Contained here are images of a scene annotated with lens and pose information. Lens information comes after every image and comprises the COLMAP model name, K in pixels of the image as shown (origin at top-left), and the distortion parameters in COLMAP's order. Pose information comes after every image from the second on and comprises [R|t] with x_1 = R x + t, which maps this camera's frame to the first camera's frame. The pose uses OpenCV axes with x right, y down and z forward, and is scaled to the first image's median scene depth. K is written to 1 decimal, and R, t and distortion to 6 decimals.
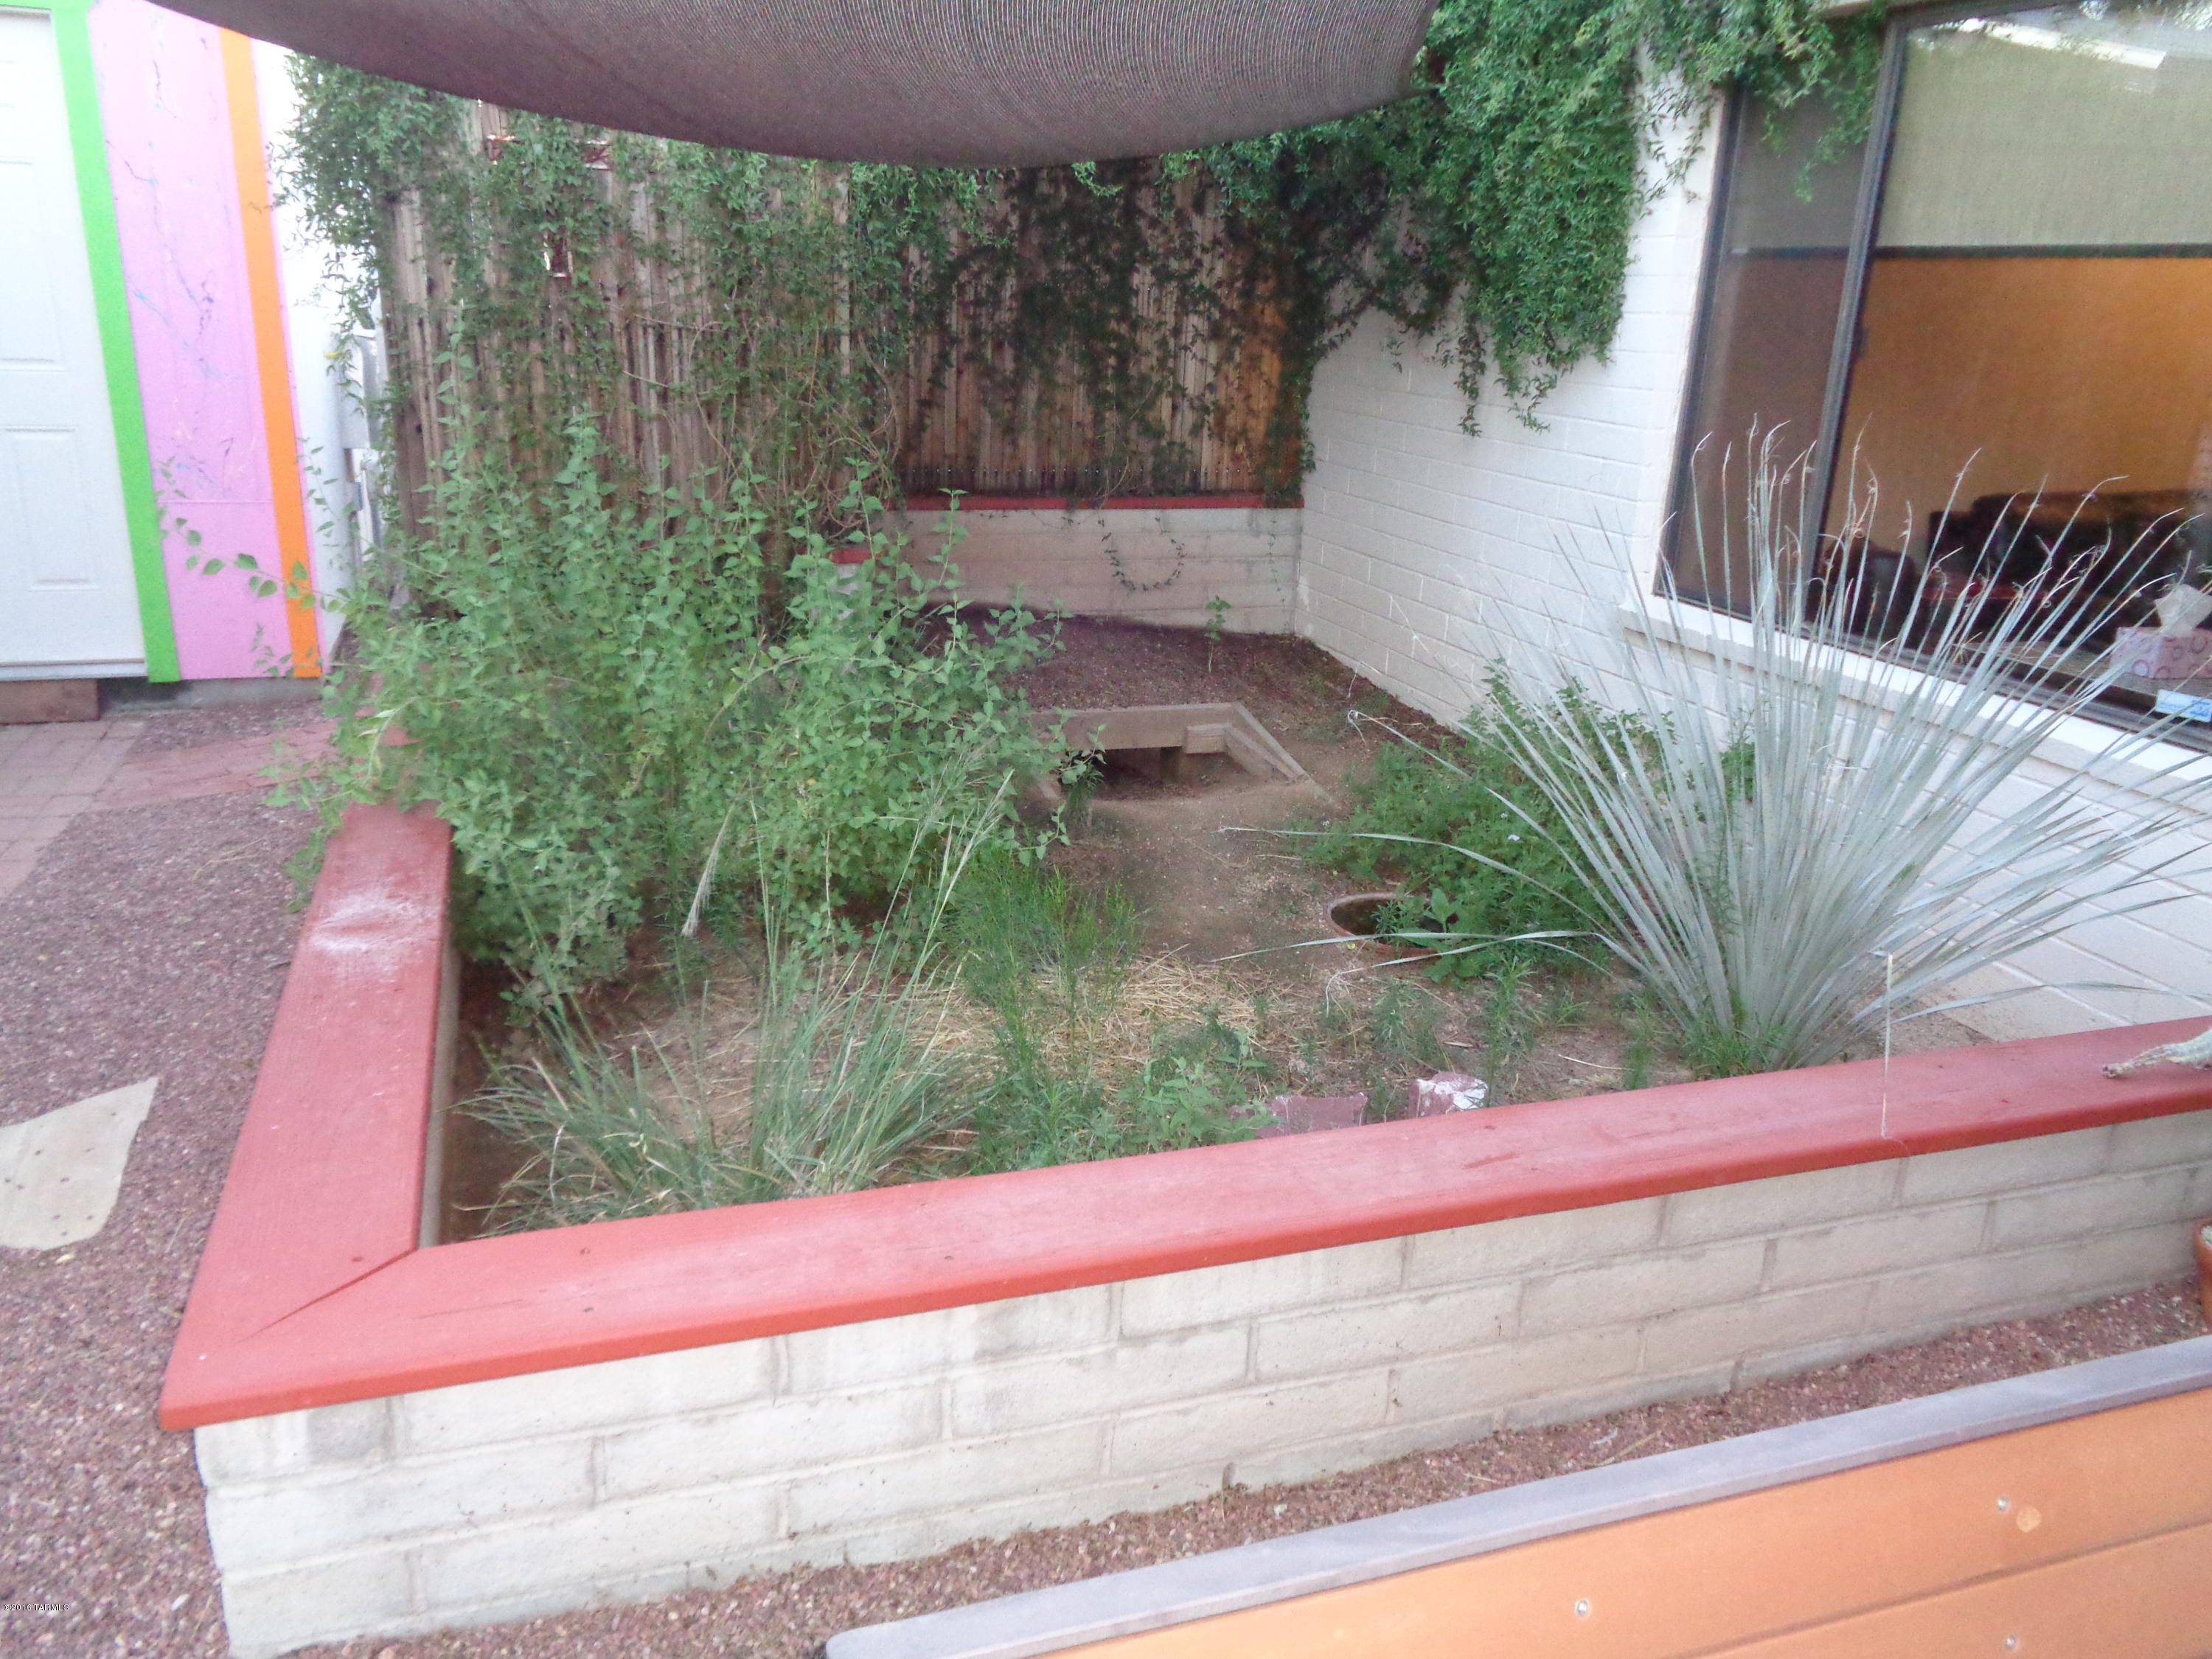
lens RADIAL K [[1655.0, 0, 1112.9], [0, 1655.0, 821.1], [0, 0, 1]] dist [0.006308, 0.001381]
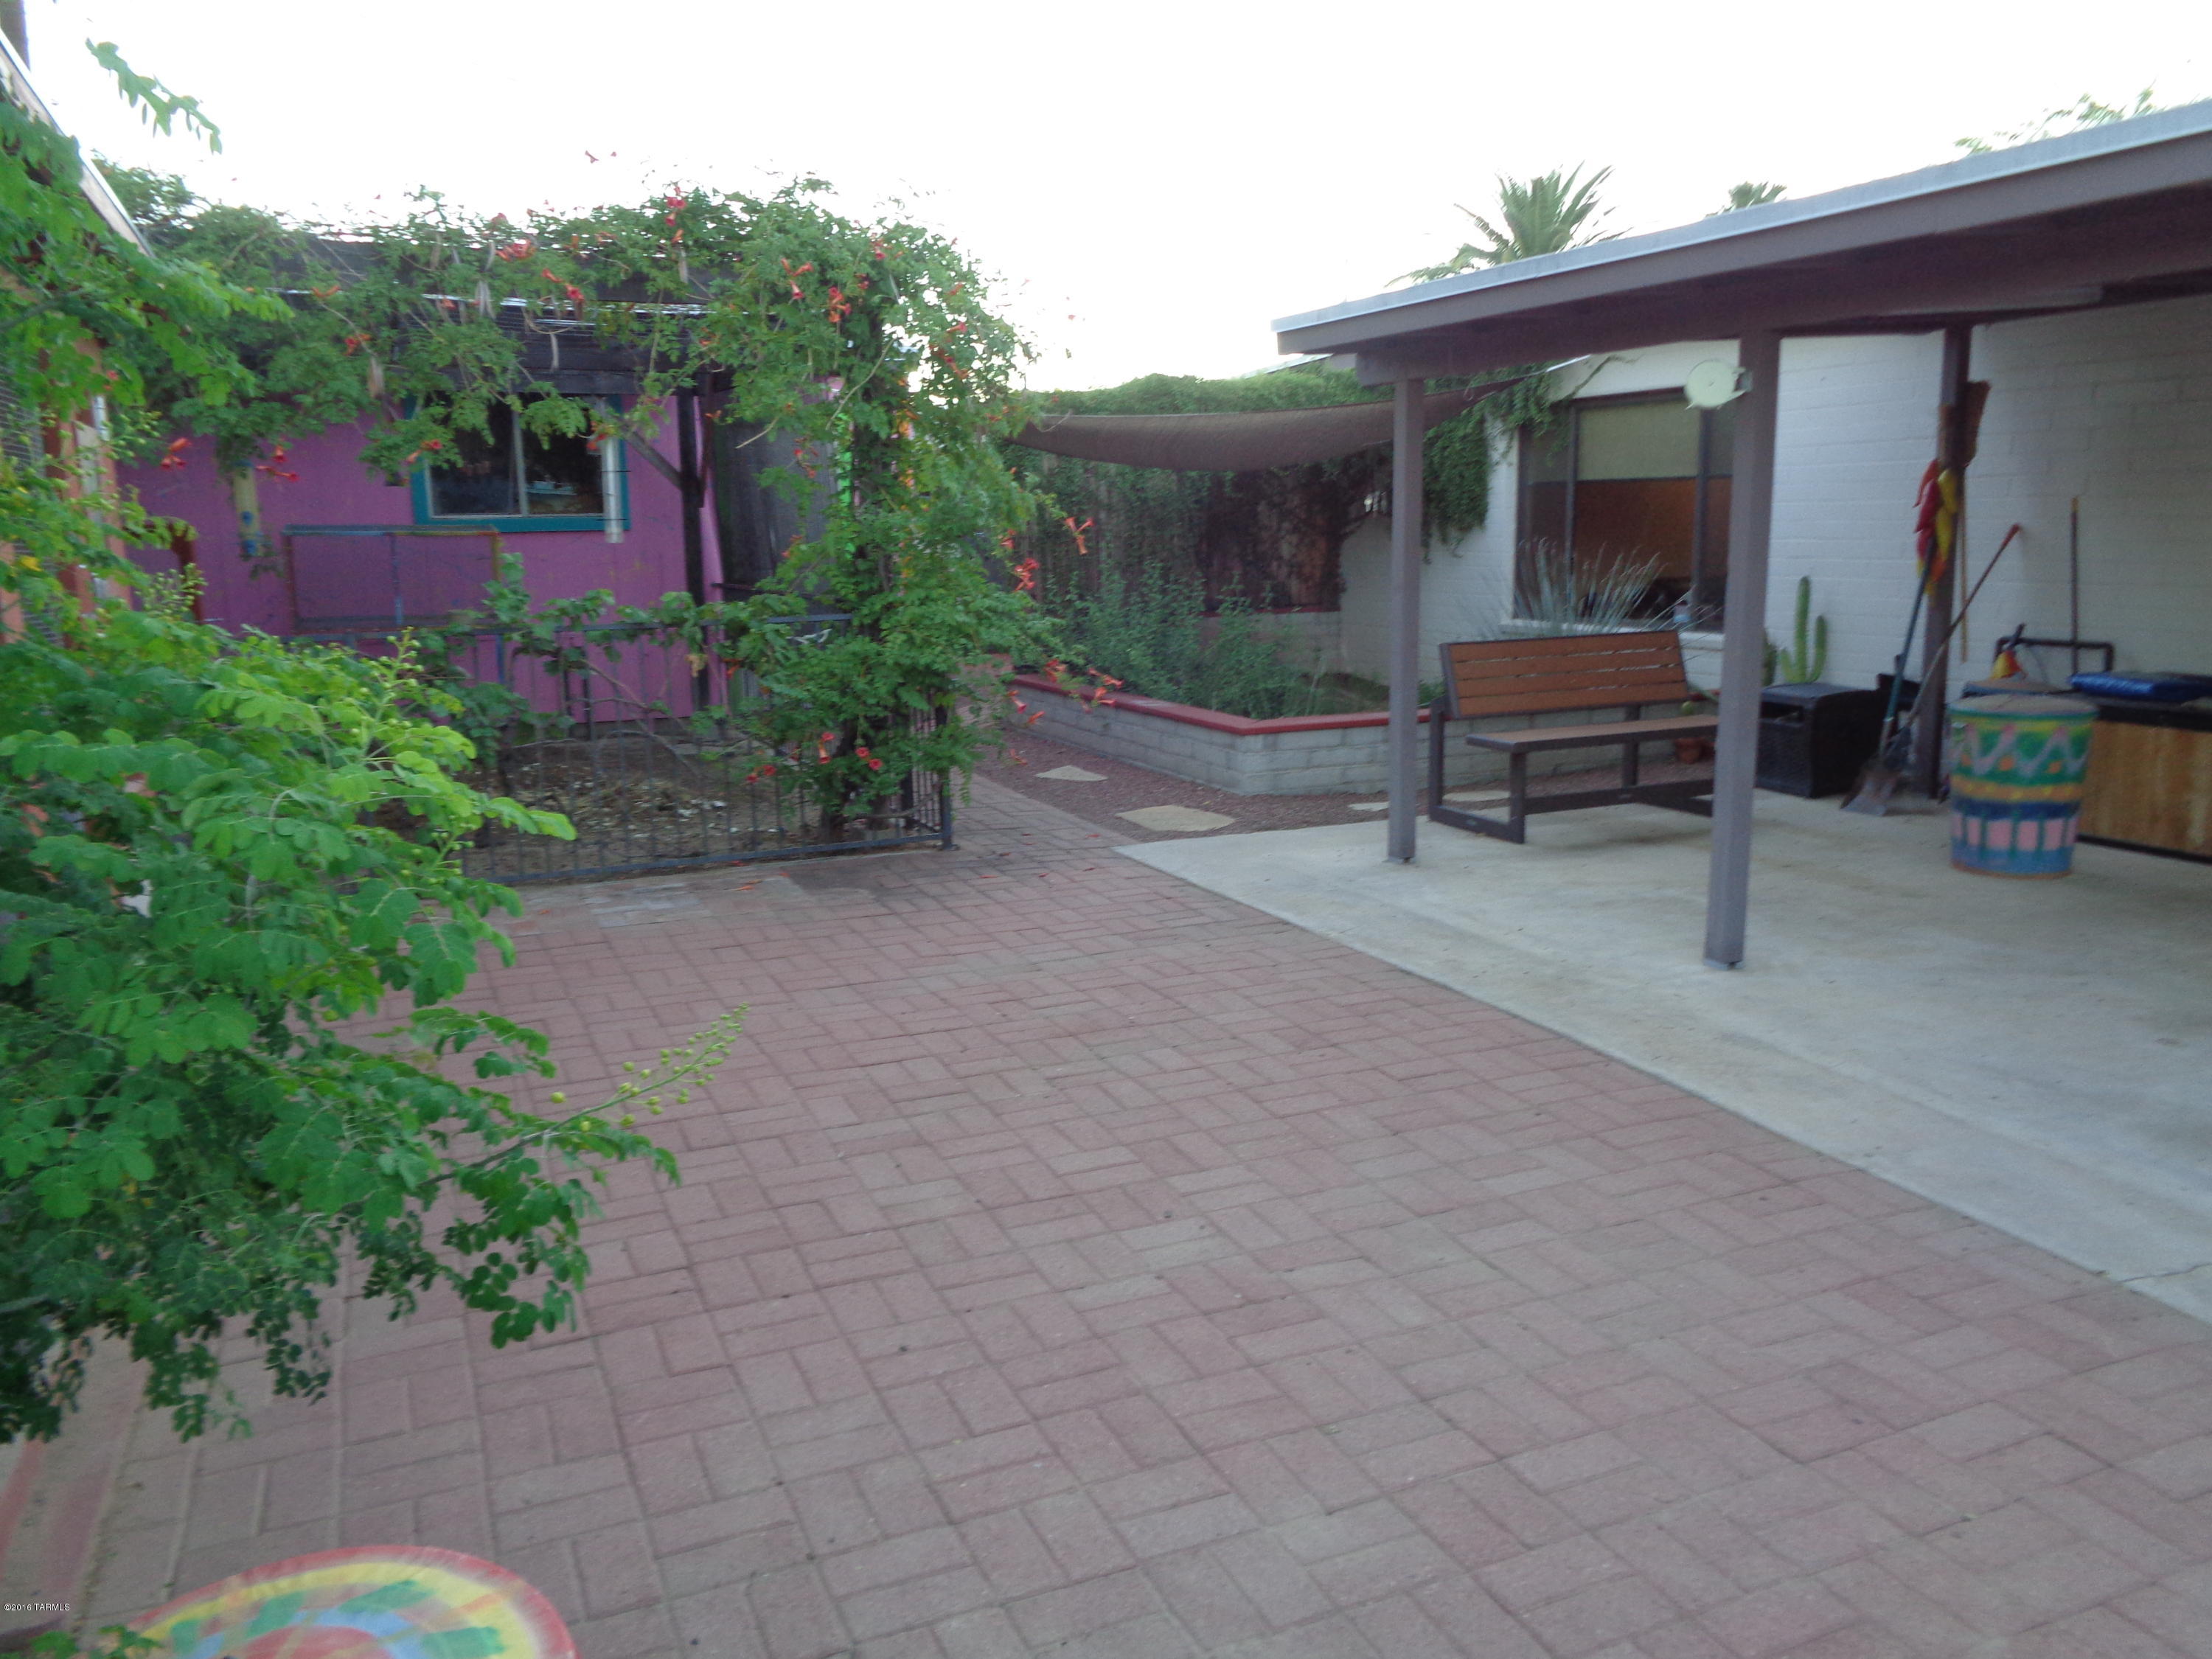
lens RADIAL K [[1655.0, 0, 1105.2], [0, 1655.0, 815.9], [0, 0, 1]] dist [0.006308, 0.001381]
pose [[0.995137, -0.069775, 0.069529, -0.486745], [0.078406, 0.988366, -0.130329, 0.443619], [-0.059626, 0.135146, 0.989030, -1.411924]]
